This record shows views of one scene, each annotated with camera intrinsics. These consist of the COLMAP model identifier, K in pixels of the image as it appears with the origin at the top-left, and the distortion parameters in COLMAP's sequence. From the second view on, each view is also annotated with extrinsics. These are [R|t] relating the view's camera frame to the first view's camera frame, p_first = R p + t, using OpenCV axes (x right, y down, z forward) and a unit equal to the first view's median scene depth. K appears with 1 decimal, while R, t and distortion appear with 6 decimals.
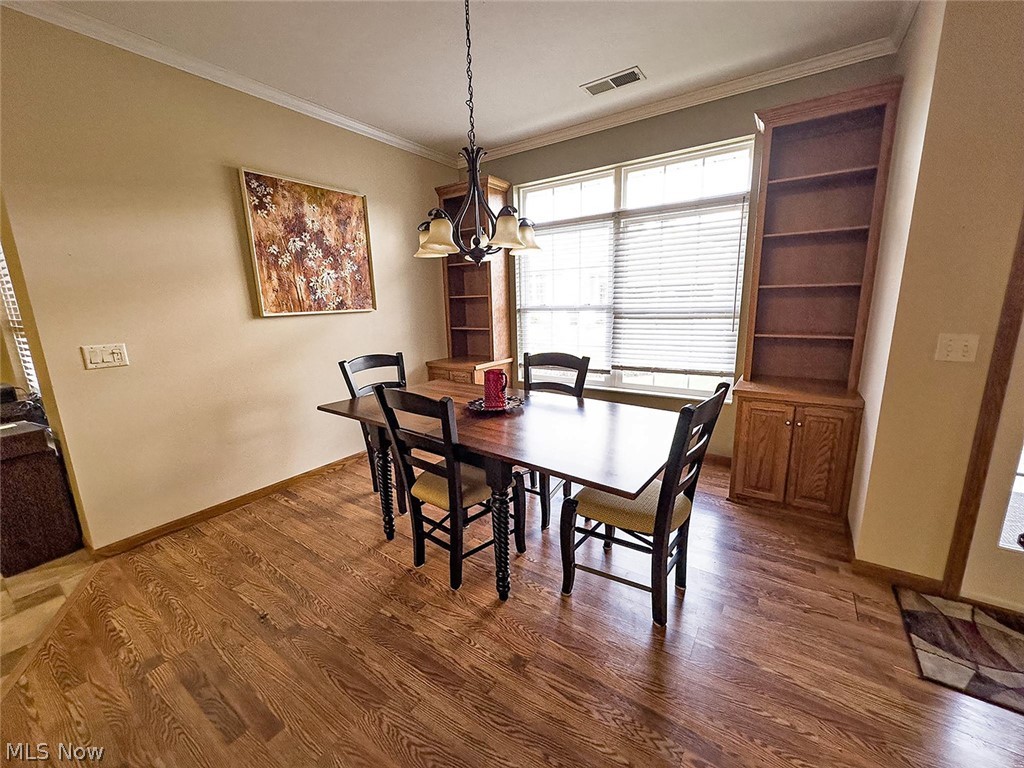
lens RADIAL K [[405.5, 0, 514.2], [0, 405.5, 383.0], [0, 0, 1]] dist [-0.003379, 0.000415]
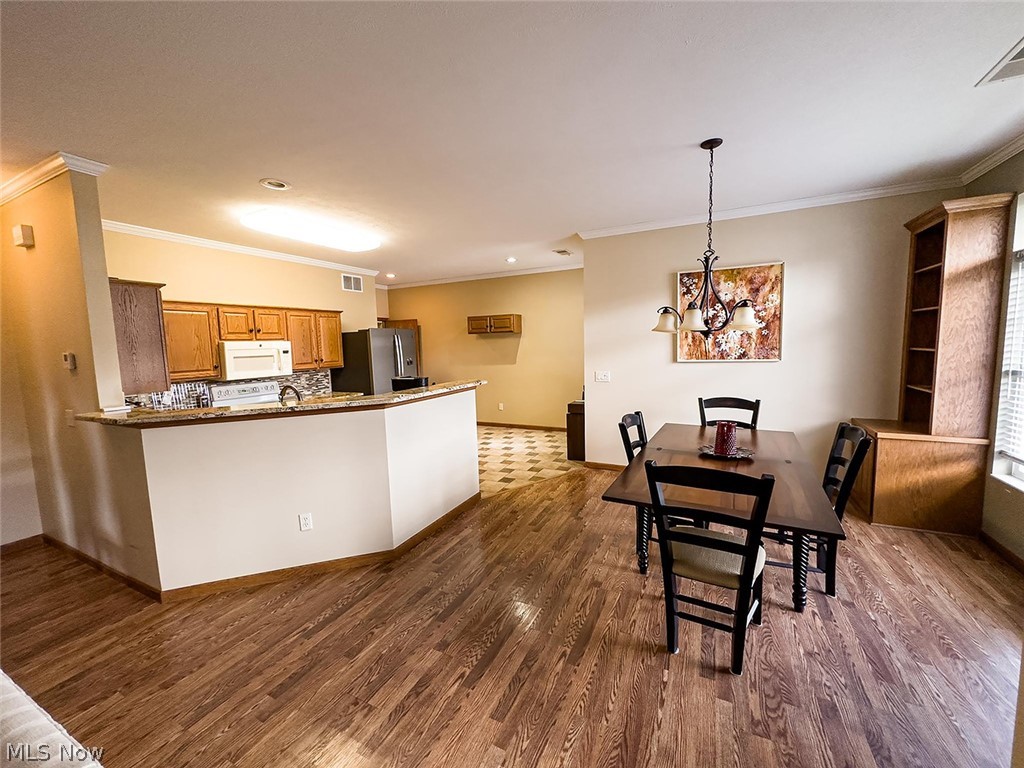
lens RADIAL K [[405.5, 0, 512.7], [0, 405.5, 383.8], [0, 0, 1]] dist [-0.003379, 0.000415]
pose [[0.144792, 0.127351, -0.981232, 0.766979], [-0.175240, 0.979306, 0.101242, -0.118896], [0.973821, 0.157292, 0.164112, 0.130249]]
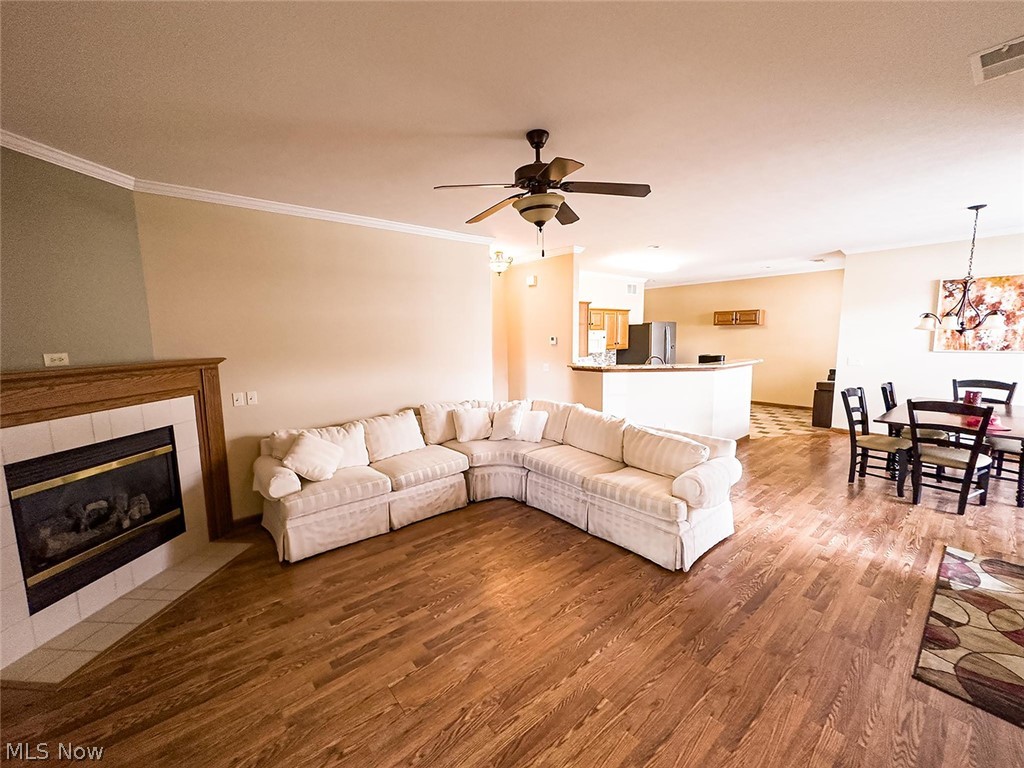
lens RADIAL K [[405.5, 0, 511.1], [0, 405.5, 382.9], [0, 0, 1]] dist [-0.003379, 0.000415]
pose [[-0.272992, 0.152501, -0.949852, 1.662802], [-0.169551, 0.964272, 0.203547, -0.064467], [0.946957, 0.216615, -0.237382, -0.394274]]
